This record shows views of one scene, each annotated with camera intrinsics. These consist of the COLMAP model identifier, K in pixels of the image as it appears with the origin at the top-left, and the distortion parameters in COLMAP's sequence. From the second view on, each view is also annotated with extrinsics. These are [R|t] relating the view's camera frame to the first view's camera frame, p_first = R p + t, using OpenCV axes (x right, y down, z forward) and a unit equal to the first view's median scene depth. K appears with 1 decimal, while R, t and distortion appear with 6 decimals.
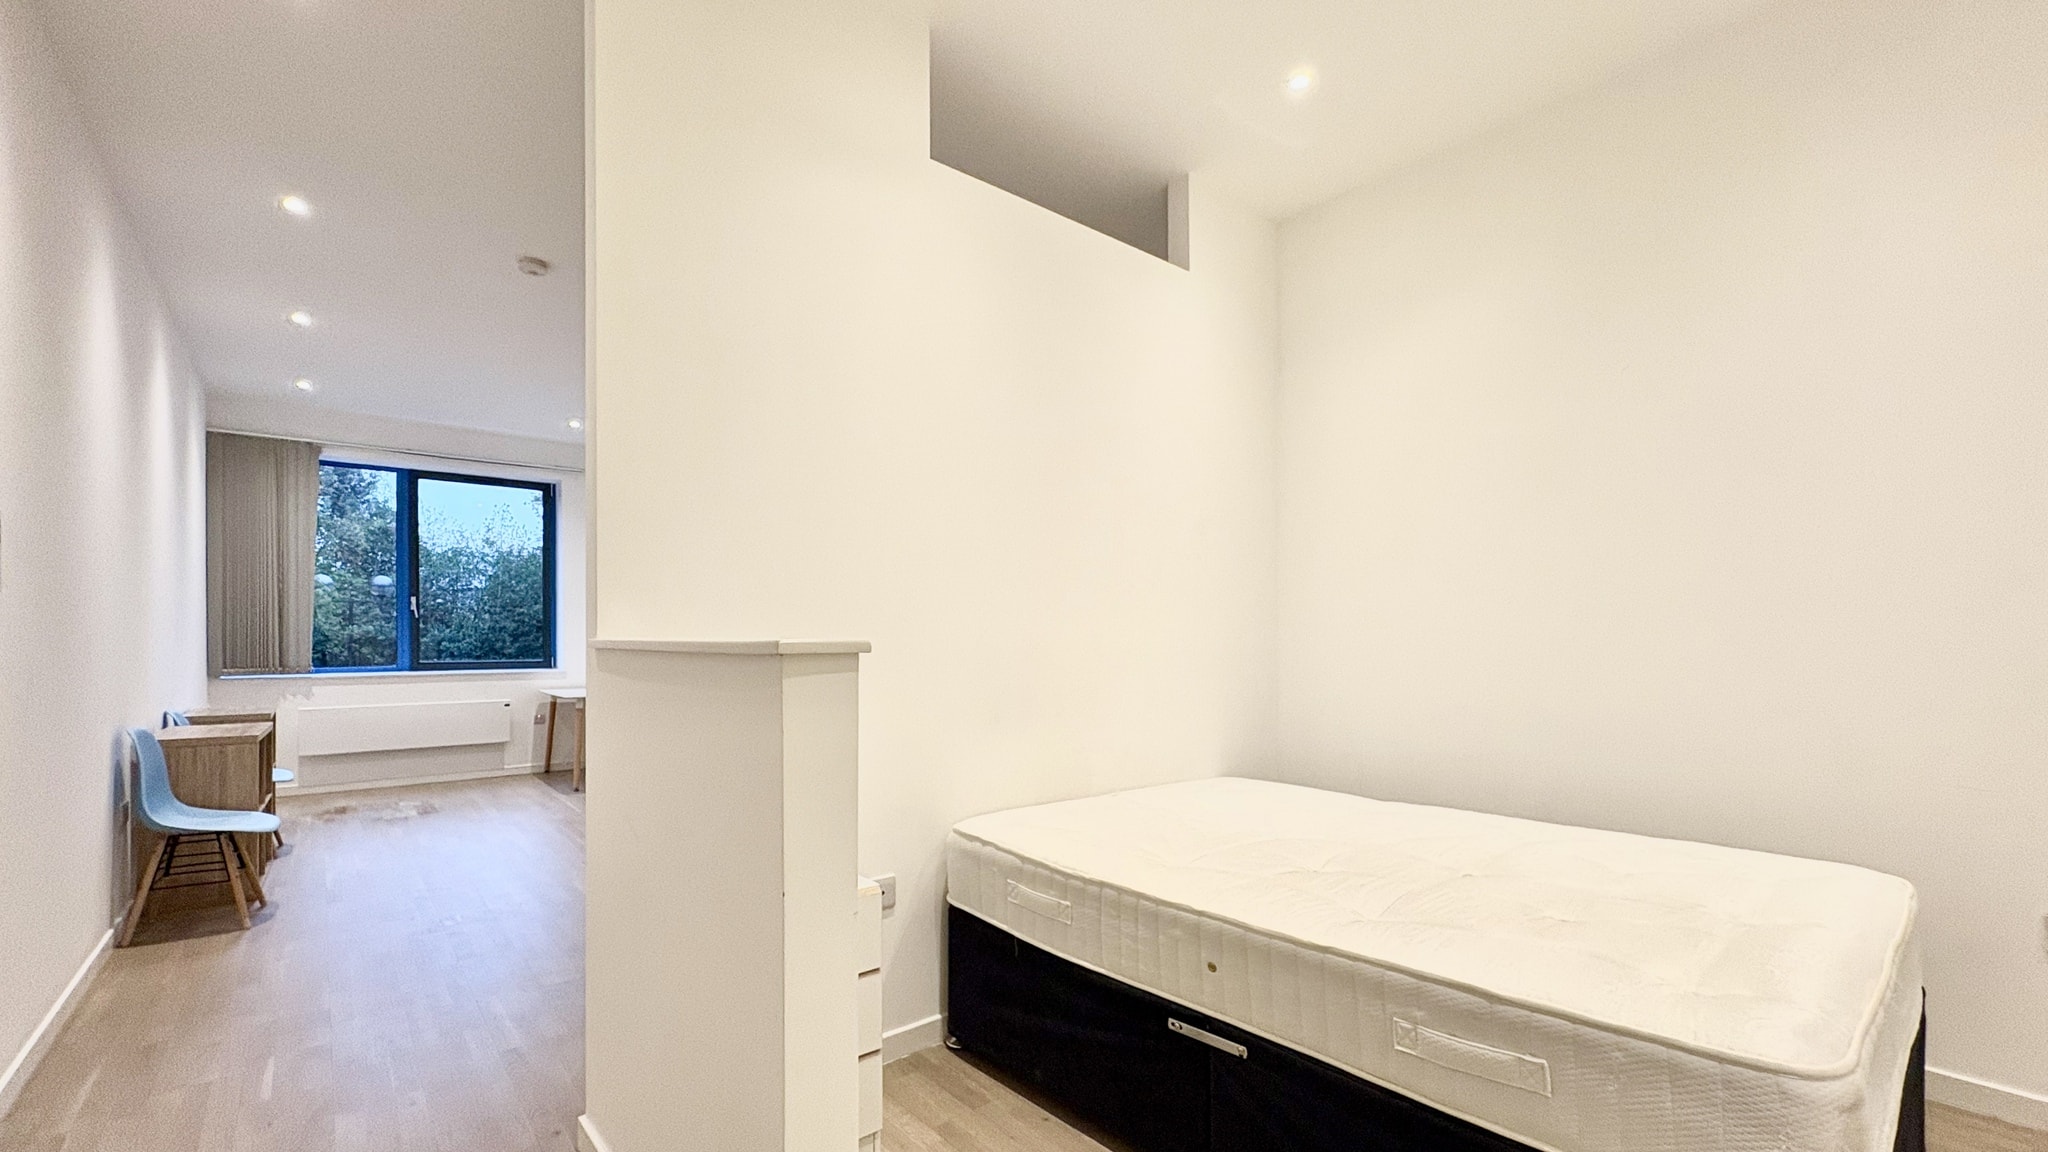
lens RADIAL K [[844.9, 0, 1024.8], [0, 844.9, 638.4], [0, 0, 1]] dist [0.000938, 0.000126]
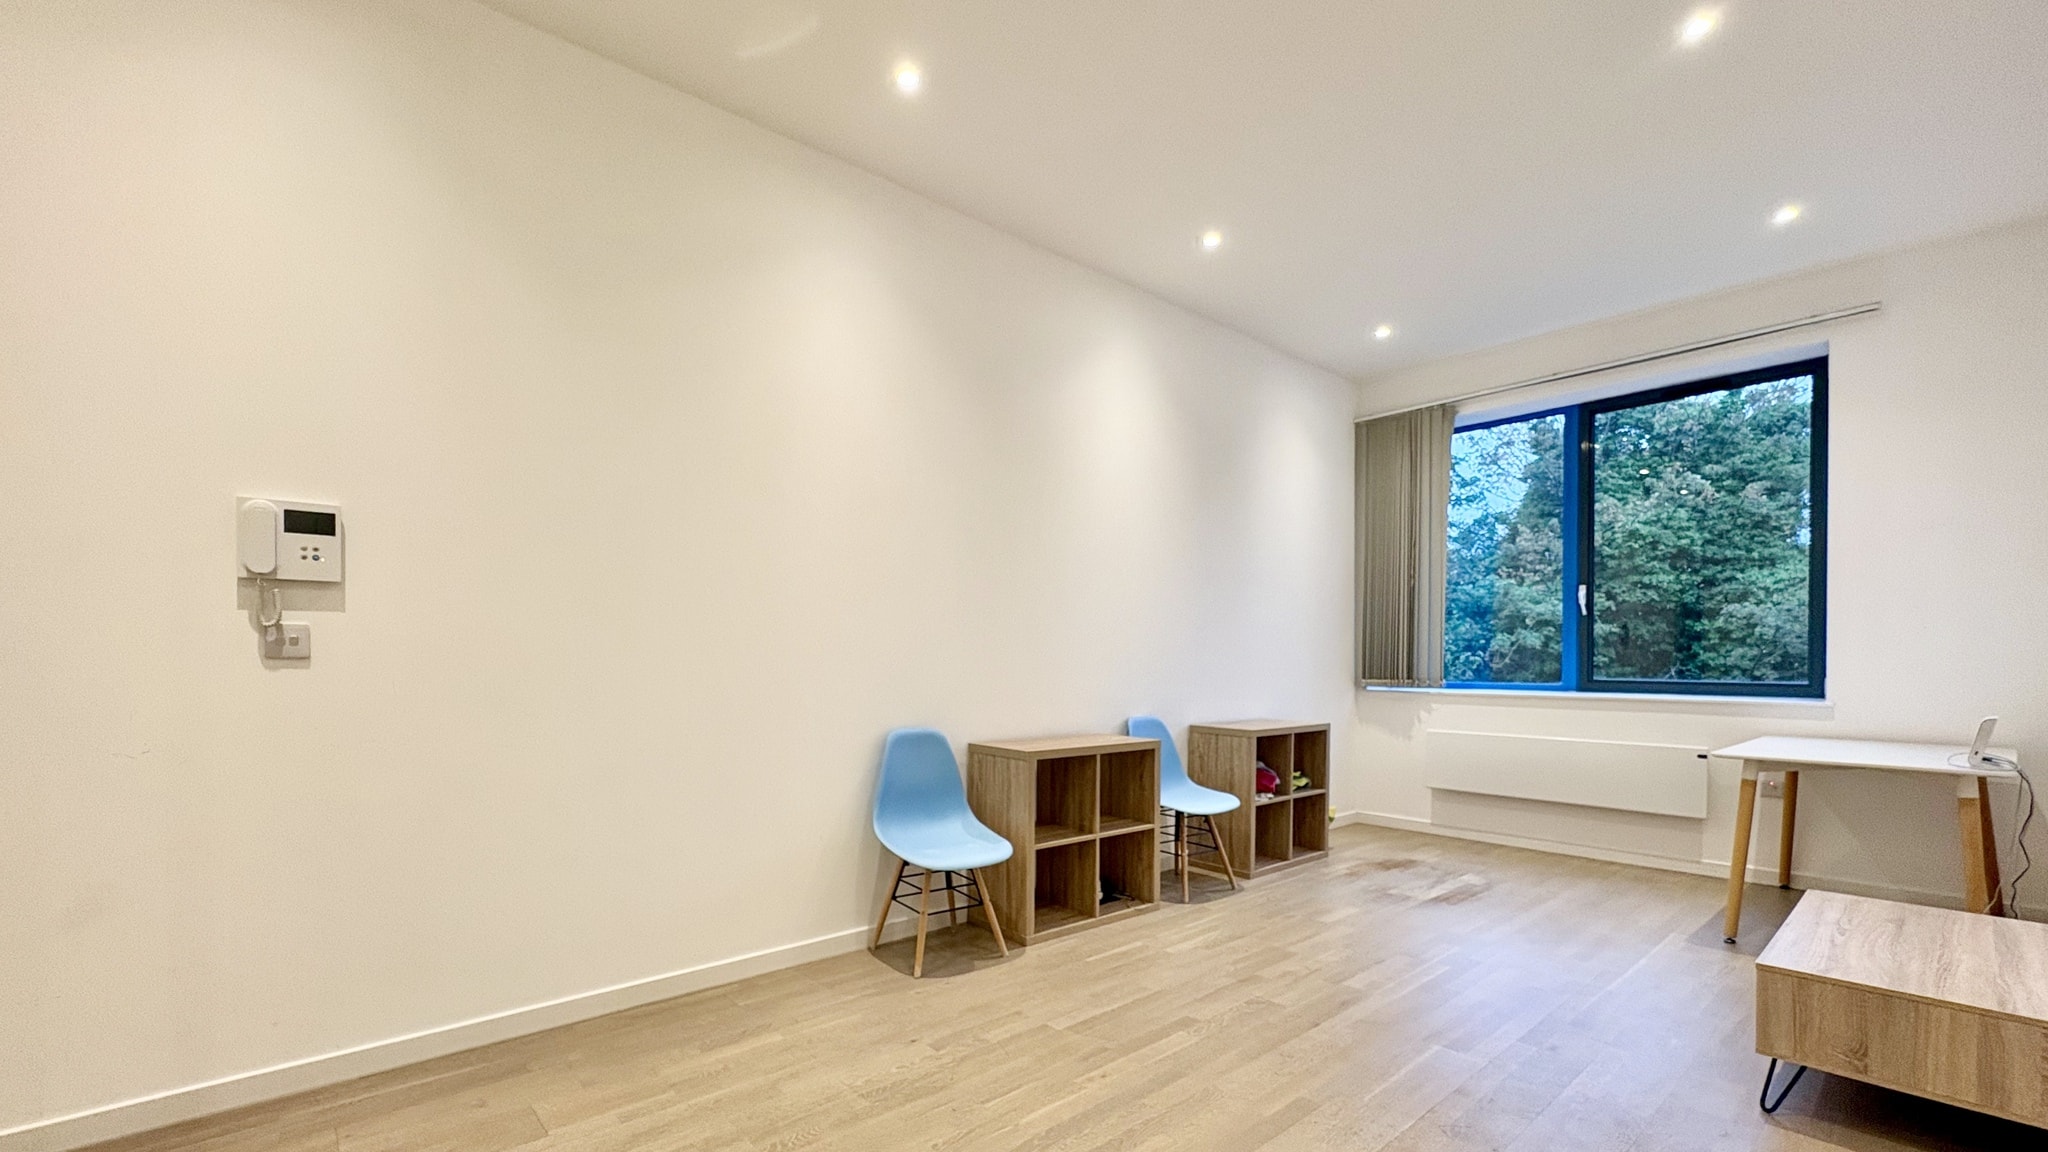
lens RADIAL K [[844.6, 0, 1026.6], [0, 844.6, 660.0], [0, 0, 1]] dist [0.000064, 0.000007]
pose [[0.025772, 0.005589, -0.999652, -0.036524], [-0.002969, 0.999980, 0.005514, 0.010029], [0.999663, 0.002825, 0.025789, 0.524005]]
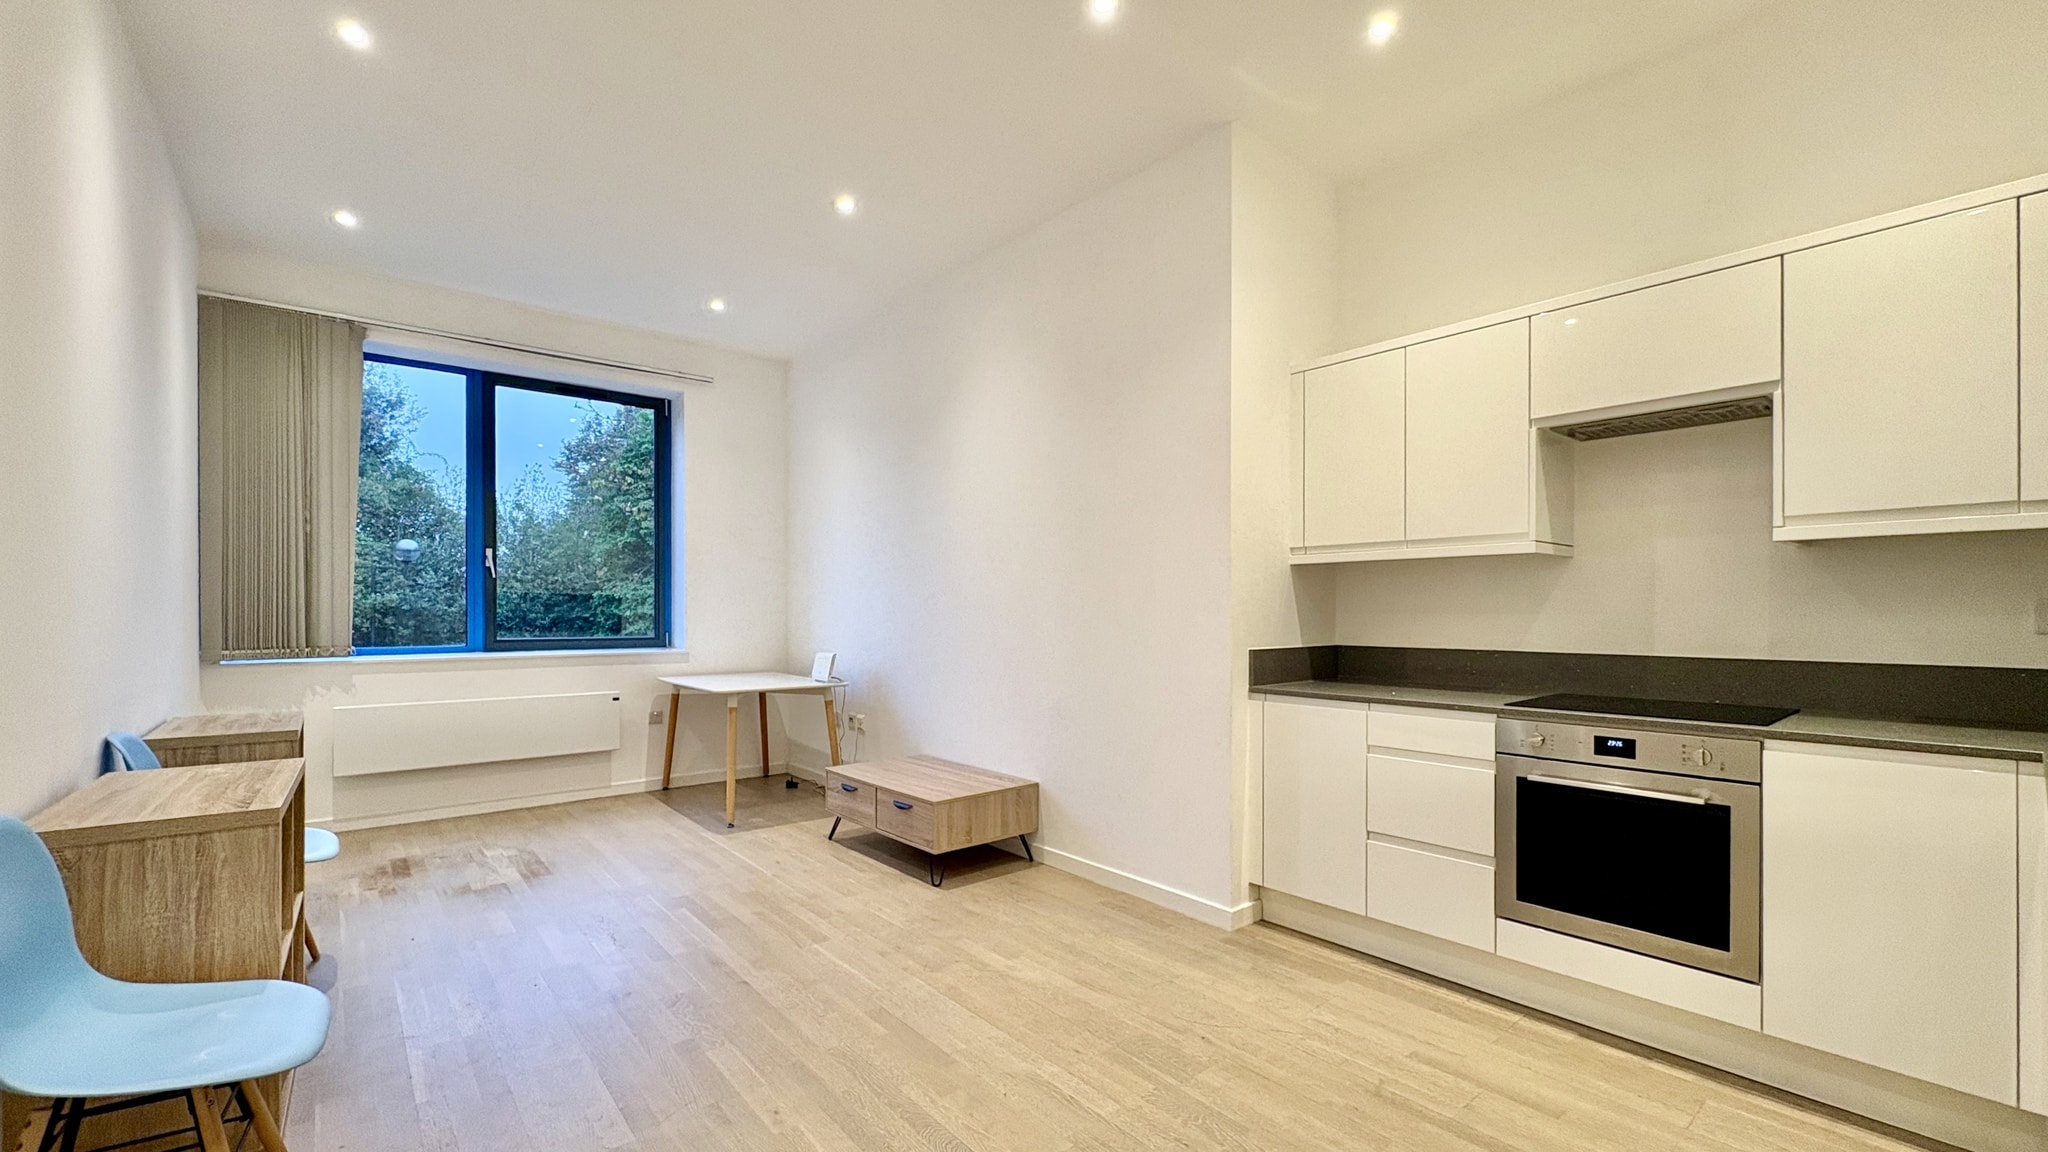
lens RADIAL K [[835.8, 0, 1025.8], [0, 835.8, 614.4], [0, 0, 1]] dist [-0.001008, -0.000121]
pose [[0.999991, 0.003787, -0.001956, -0.265539], [-0.003778, 0.999984, 0.004240, 0.001967], [0.001972, -0.004233, 0.999989, 0.290261]]
